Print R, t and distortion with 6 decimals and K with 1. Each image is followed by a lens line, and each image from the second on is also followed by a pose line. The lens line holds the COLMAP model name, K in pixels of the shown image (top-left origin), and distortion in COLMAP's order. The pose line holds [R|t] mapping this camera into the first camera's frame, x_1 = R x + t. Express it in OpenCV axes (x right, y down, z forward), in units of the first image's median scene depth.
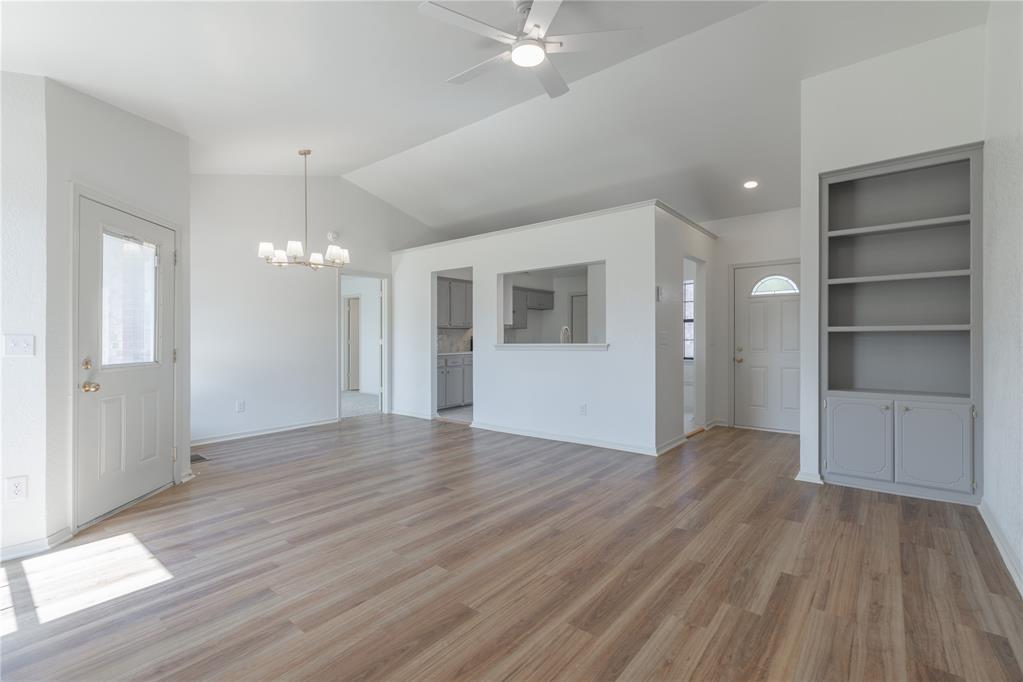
lens RADIAL K [[460.8, 0, 512.9], [0, 460.8, 334.7], [0, 0, 1]] dist [-0.008819, 0.001989]
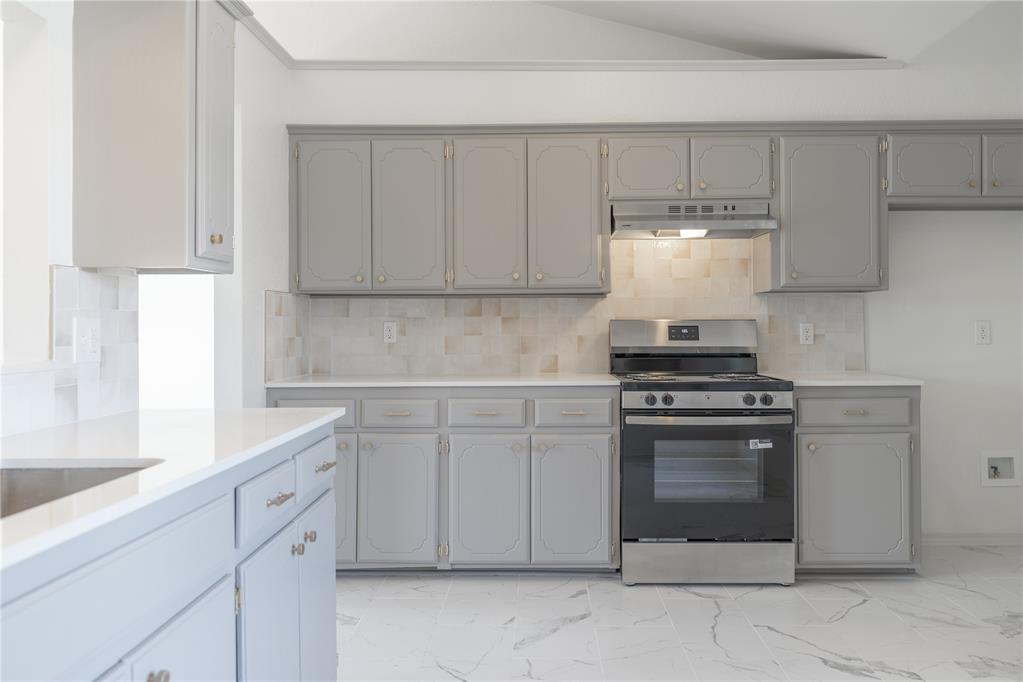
lens RADIAL K [[763.0, 0, 525.3], [0, 763.0, 313.7], [0, 0, 1]] dist [0.004978, 0.000509]
pose [[0.624182, -0.005384, -0.781260, 0.289131], [0.006127, 0.999979, -0.001996, -0.000981], [0.781255, -0.003541, 0.624202, 0.757281]]
